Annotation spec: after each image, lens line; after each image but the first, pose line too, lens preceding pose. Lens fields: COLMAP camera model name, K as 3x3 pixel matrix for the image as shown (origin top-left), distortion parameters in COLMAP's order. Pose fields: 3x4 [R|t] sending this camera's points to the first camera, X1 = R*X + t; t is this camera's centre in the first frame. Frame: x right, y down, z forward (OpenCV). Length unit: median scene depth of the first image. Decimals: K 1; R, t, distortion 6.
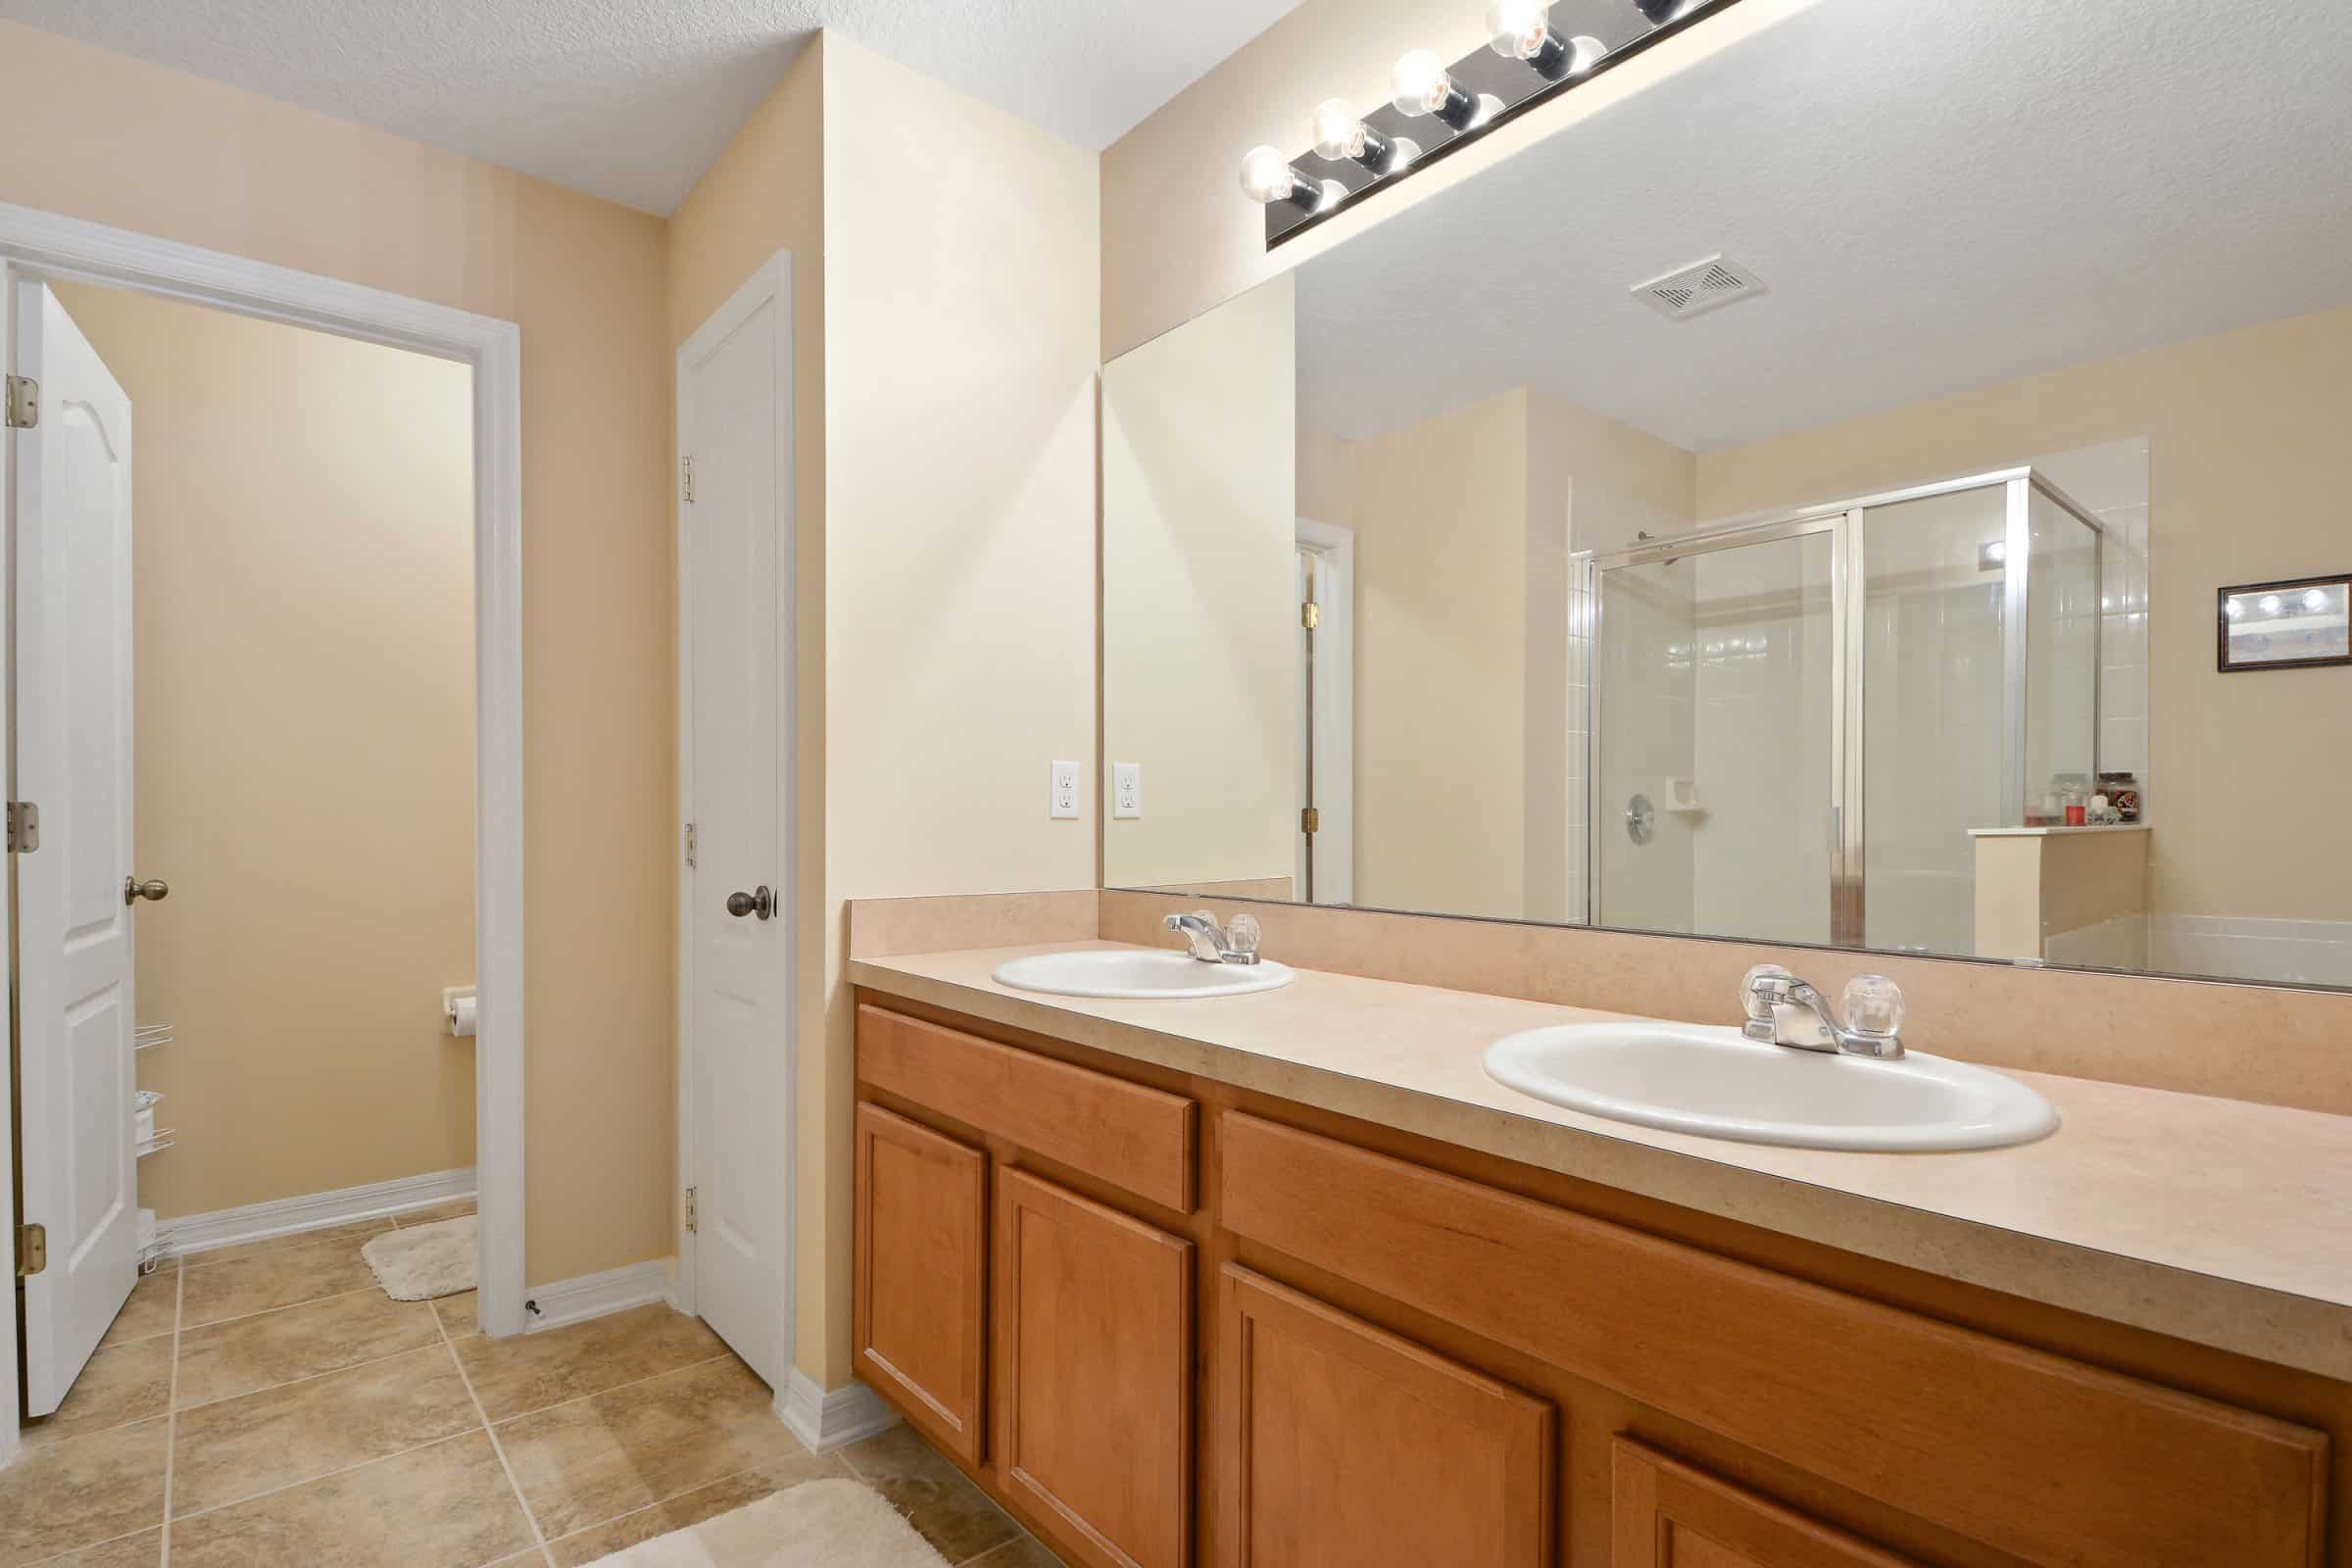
lens RADIAL K [[1172.5, 0, 1177.2], [0, 1172.5, 812.2], [0, 0, 1]] dist [-0.002614, -0.004961]
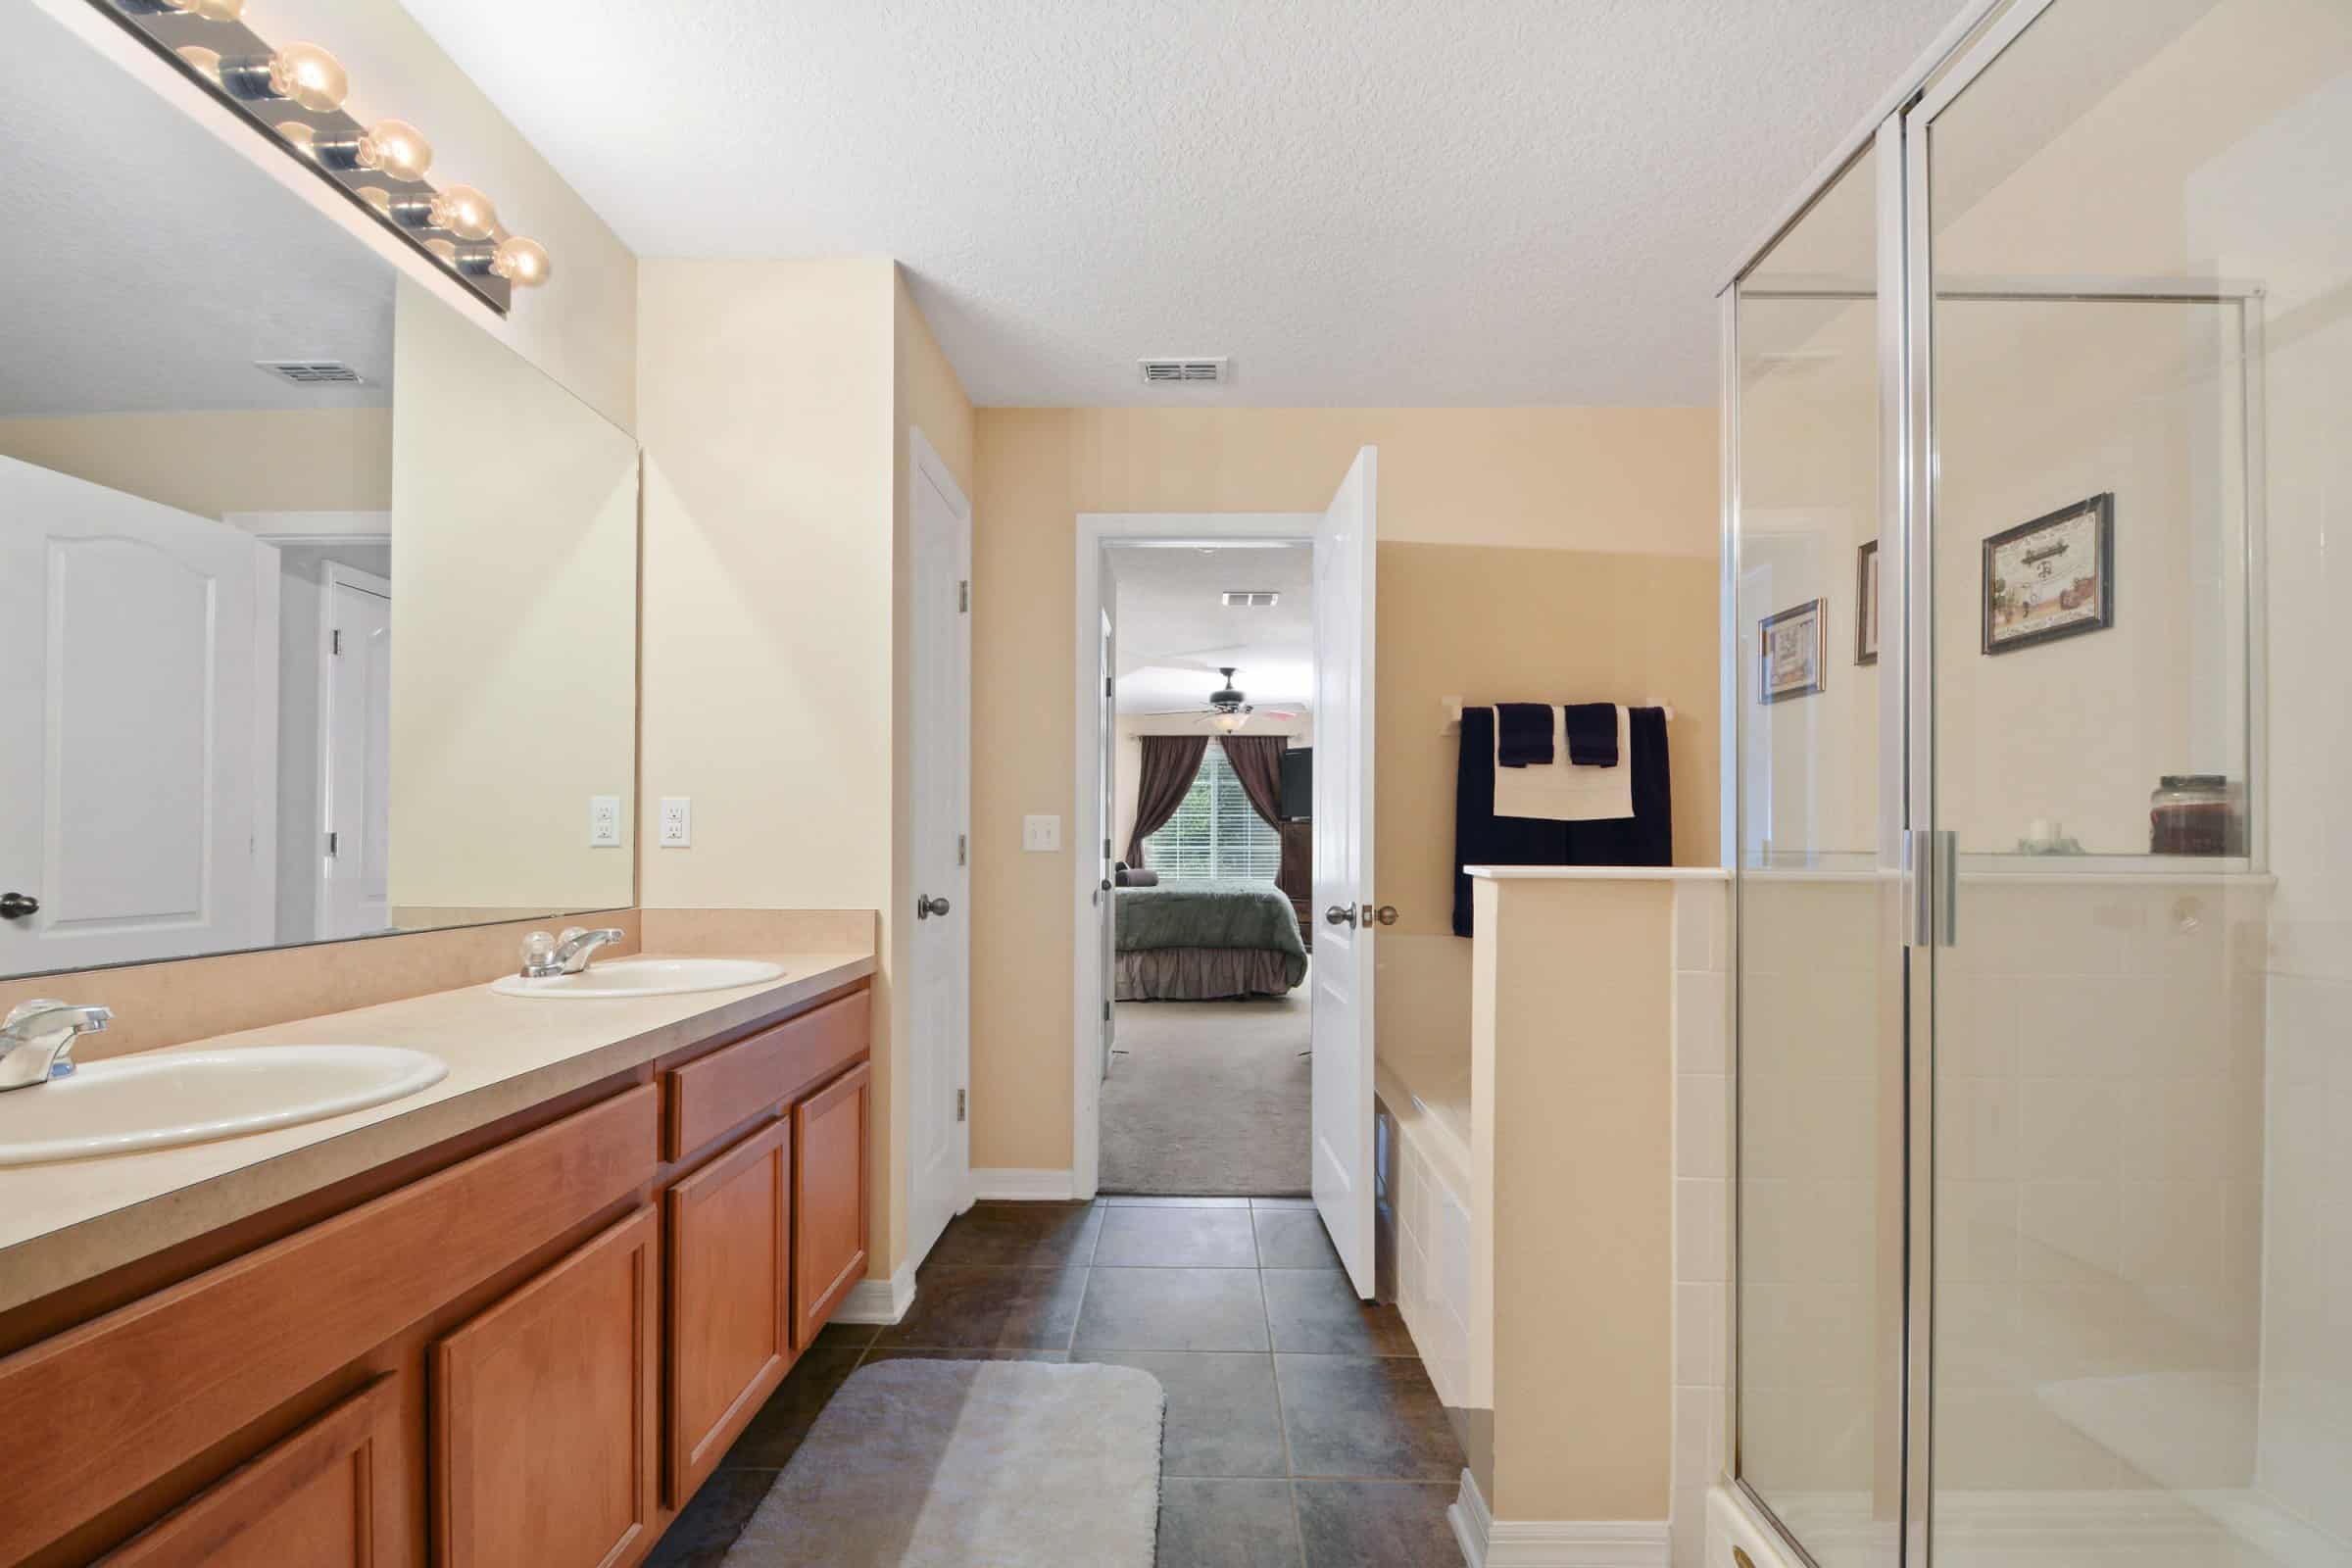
lens RADIAL K [[1069.3, 0, 1178.0], [0, 1069.3, 833.4], [0, 0, 1]] dist [0.011968, -0.017281]
pose [[-0.755636, 0.006416, 0.654960, -1.032390], [-0.001514, 0.999932, -0.011542, 0.002757], [-0.654990, -0.009713, -0.755575, 1.369011]]
